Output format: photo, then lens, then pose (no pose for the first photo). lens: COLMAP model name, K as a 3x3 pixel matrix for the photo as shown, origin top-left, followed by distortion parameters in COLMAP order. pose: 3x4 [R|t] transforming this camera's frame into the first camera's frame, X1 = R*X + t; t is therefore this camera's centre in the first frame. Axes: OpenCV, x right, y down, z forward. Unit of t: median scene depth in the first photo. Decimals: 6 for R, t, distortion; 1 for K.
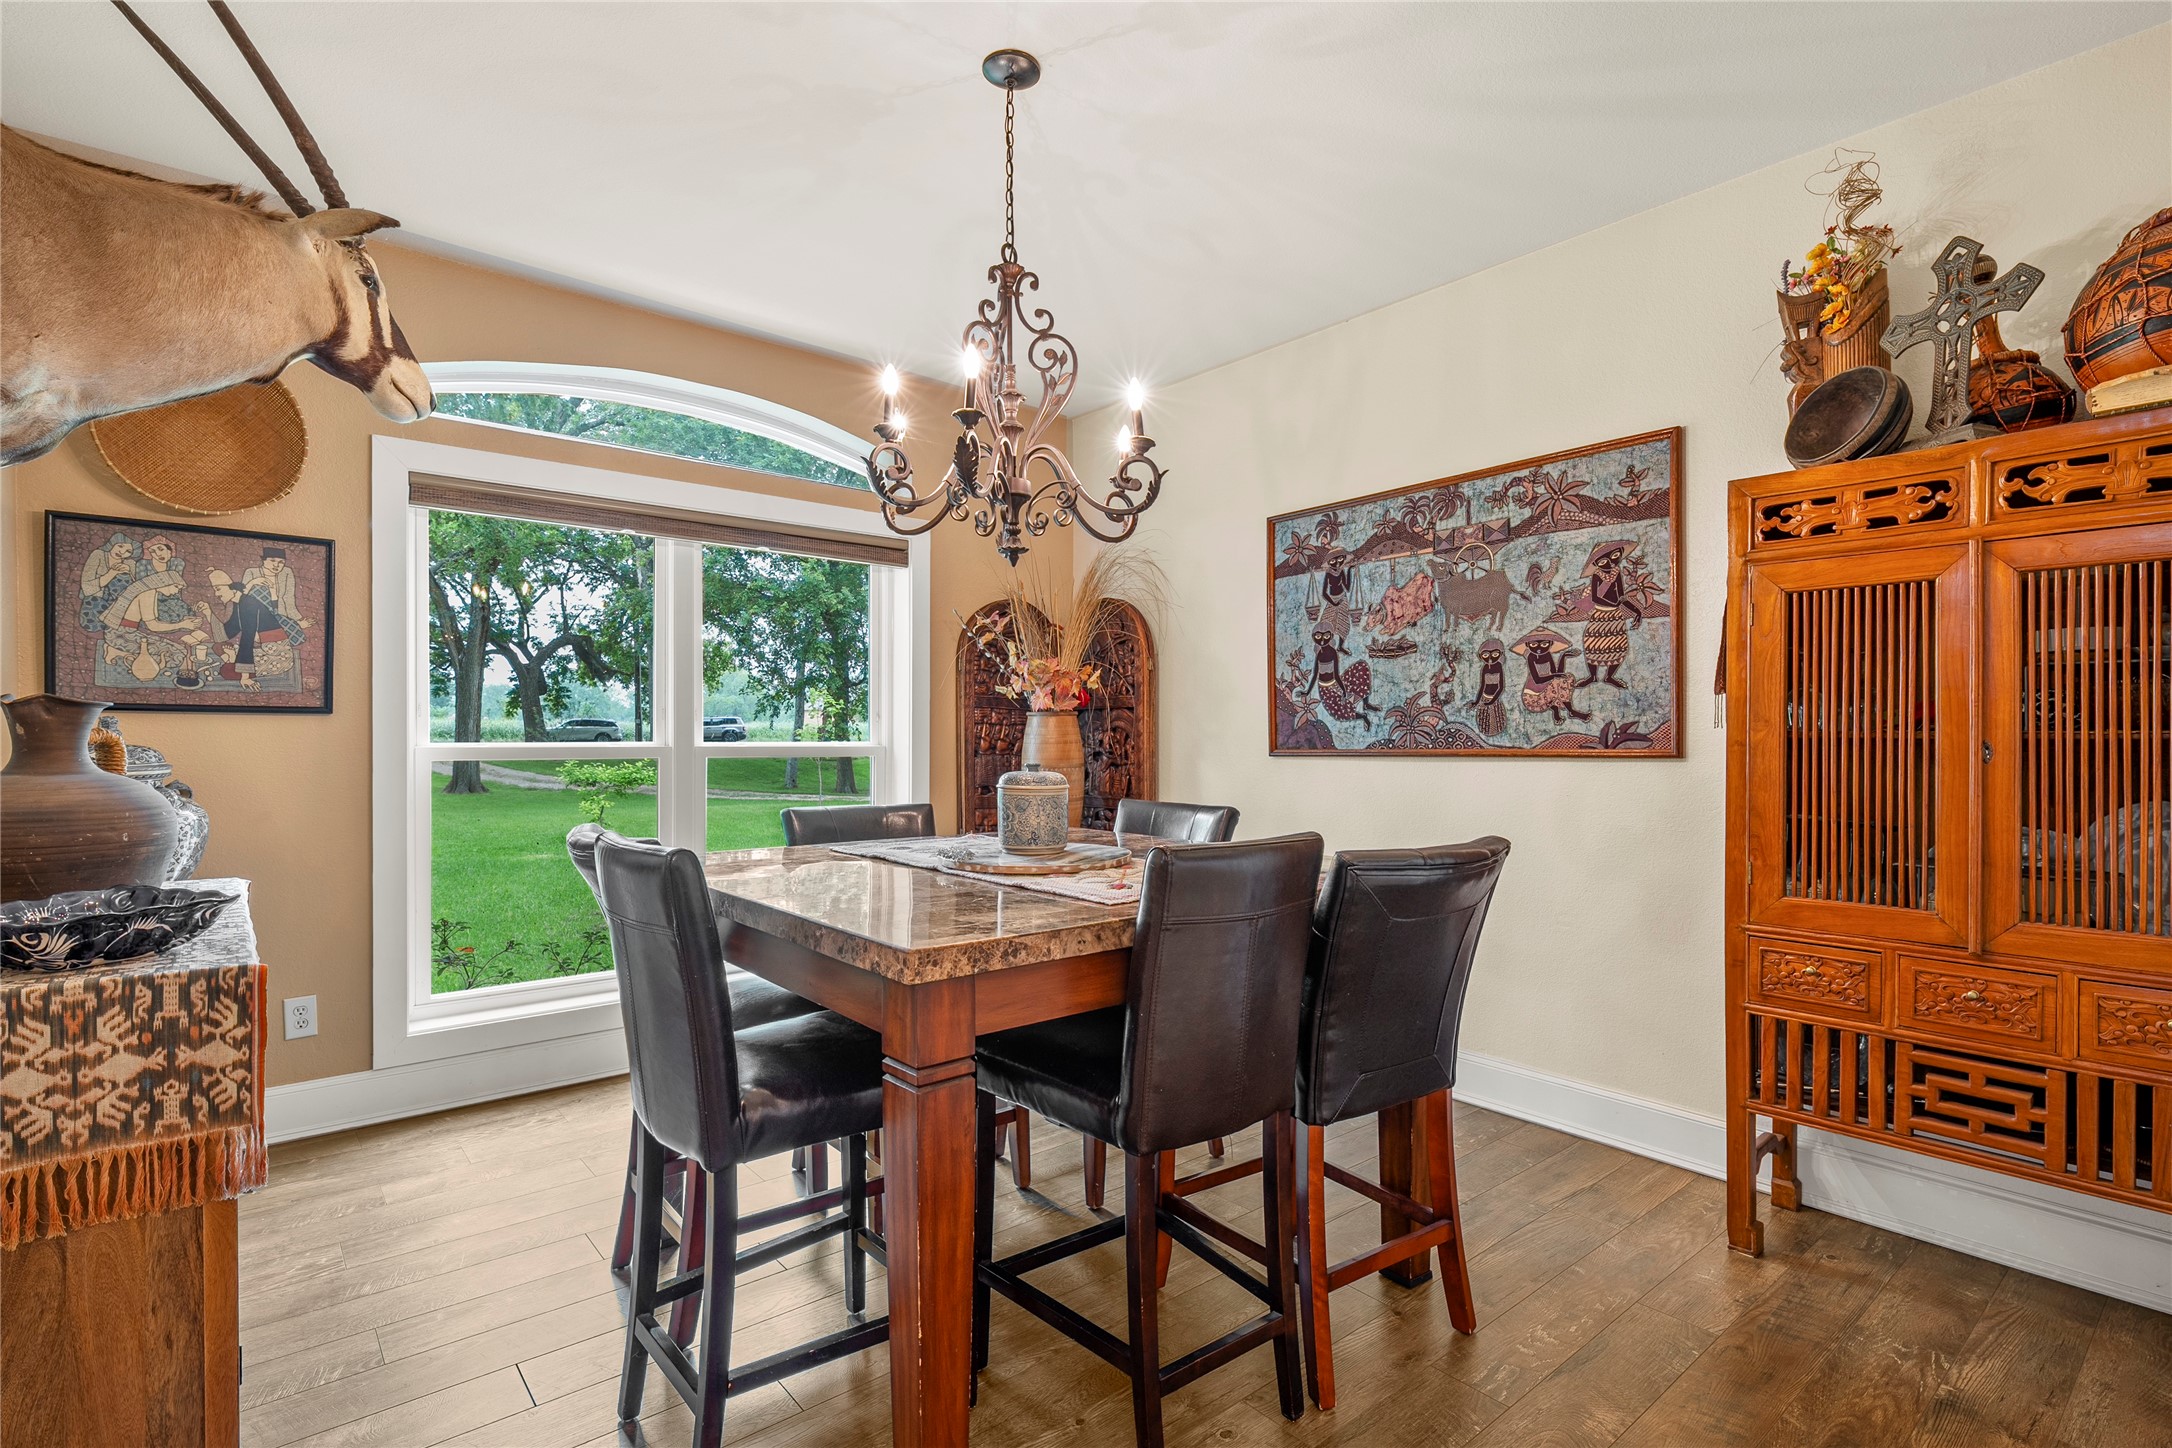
lens RADIAL K [[1035.4, 0, 1075.5], [0, 1035.4, 730.9], [0, 0, 1]] dist [-0.001033, -0.000049]
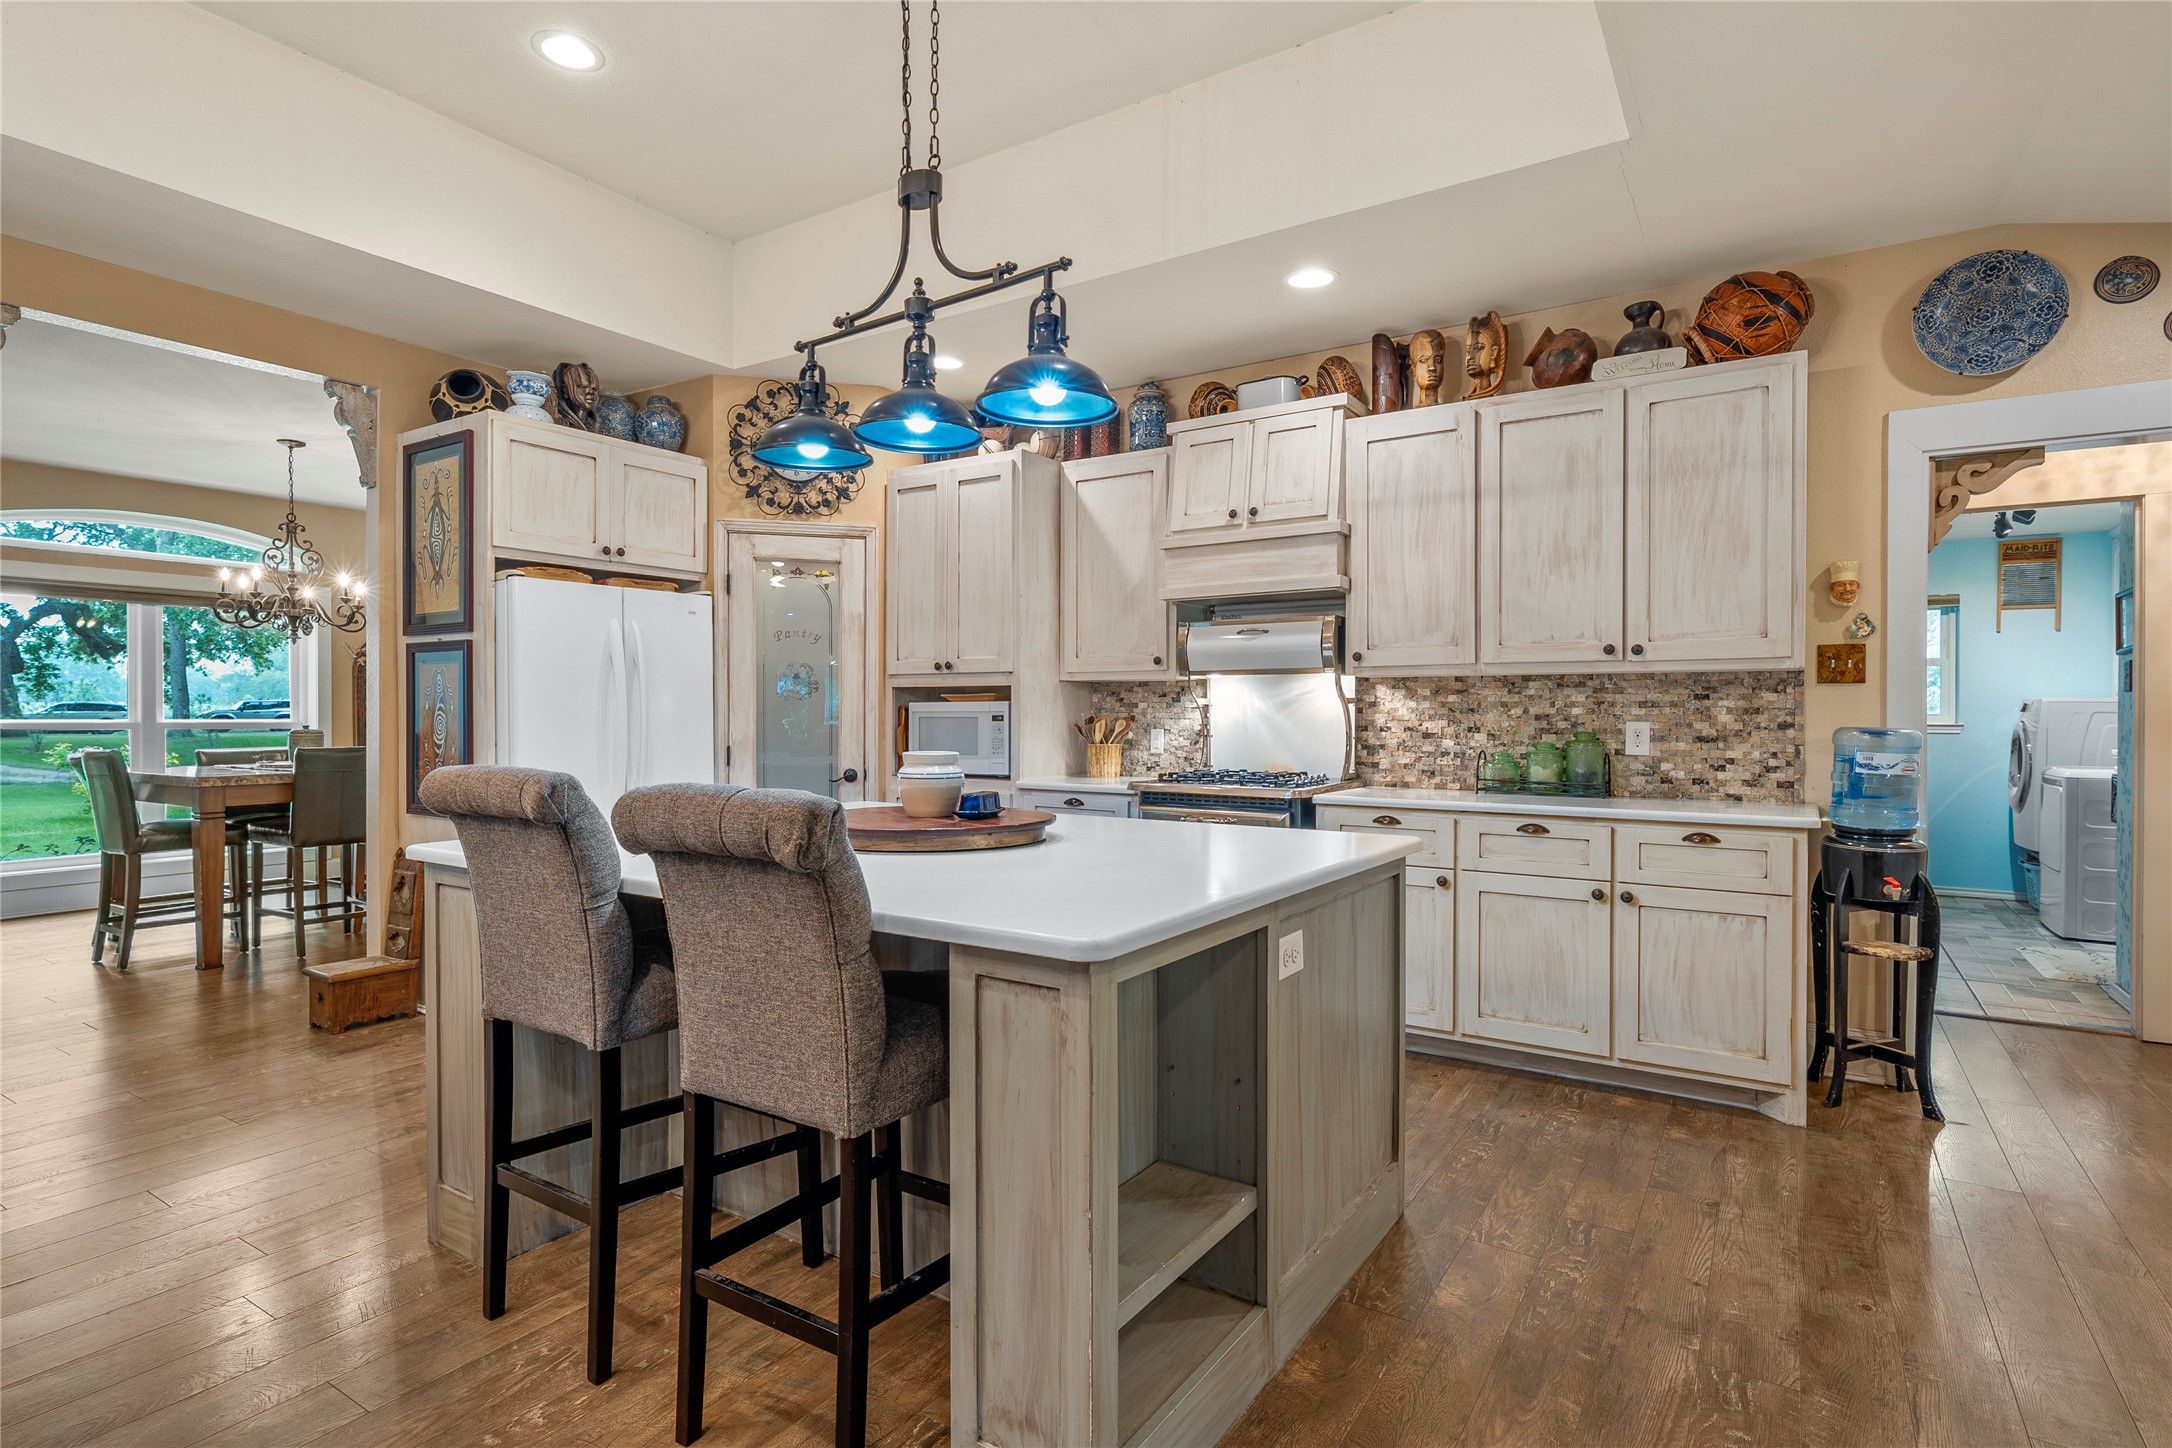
lens RADIAL K [[1078.0, 0, 1084.9], [0, 1078.0, 719.1], [0, 0, 1]] dist [0.002073, -0.001038]
pose [[0.953225, -0.000193, 0.302262, 0.114113], [-0.000268, 0.999999, 0.001484, 0.001334], [-0.302262, -0.001496, 0.953224, -0.239245]]
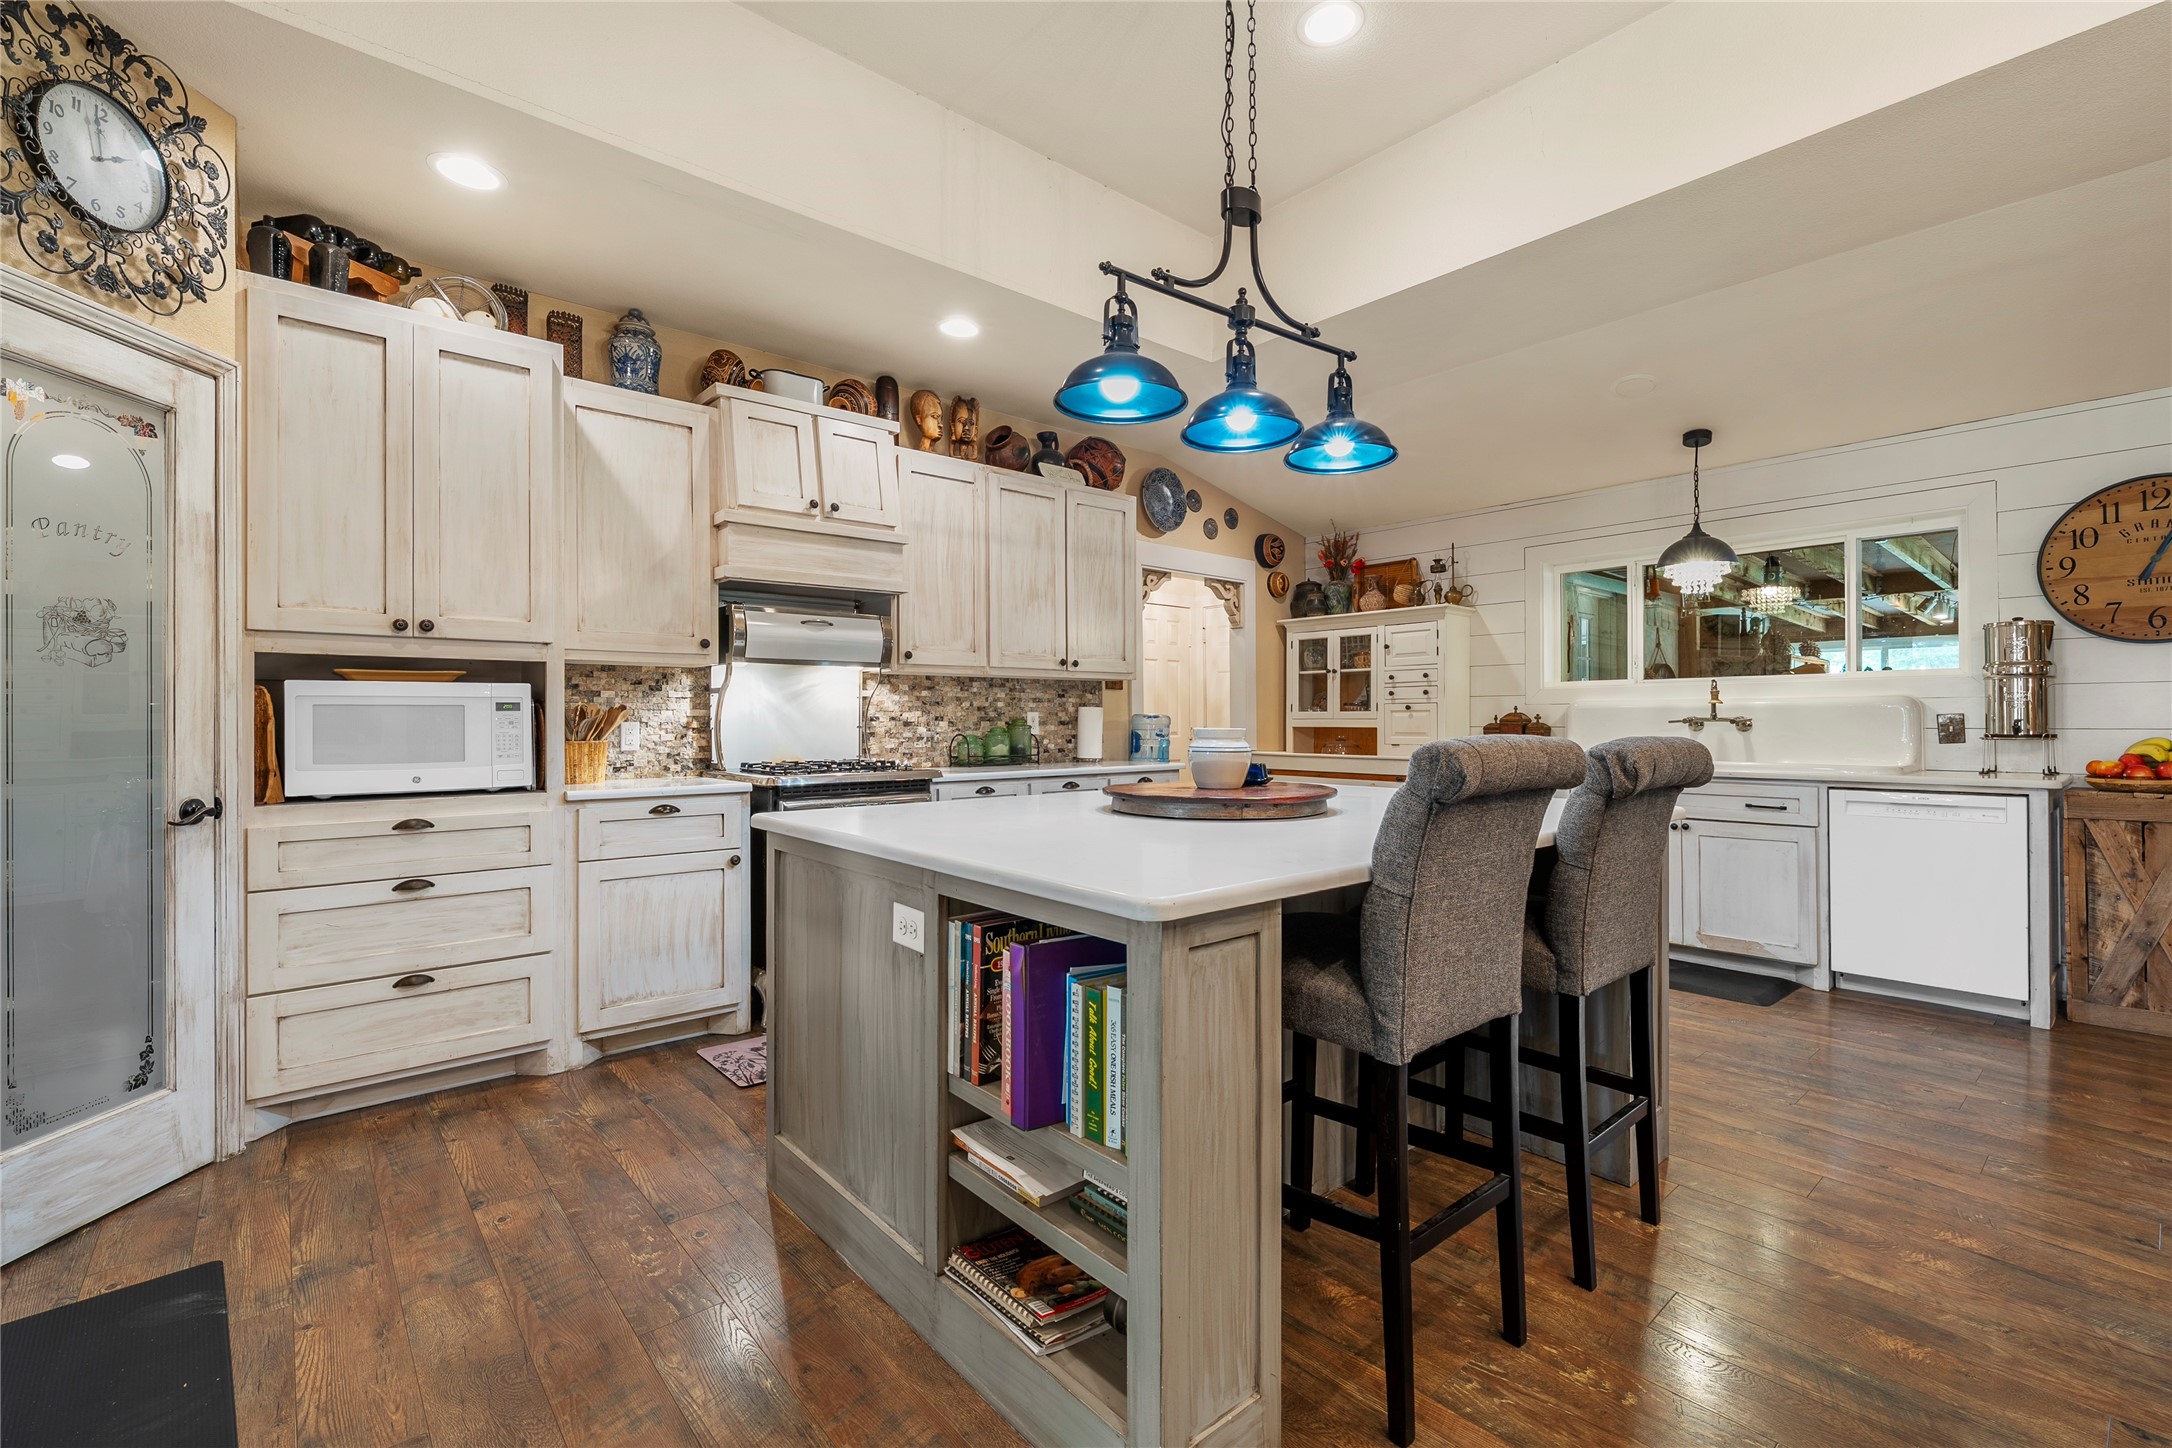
lens RADIAL K [[946.3, 0, 1094.2], [0, 946.3, 715.7], [0, 0, 1]] dist [0.000660, 0.000216]
pose [[-0.029853, 0.004150, 0.999546, 0.011495], [0.008149, 0.999959, -0.003908, 0.004352], [-0.999521, 0.008029, -0.029885, -0.085076]]
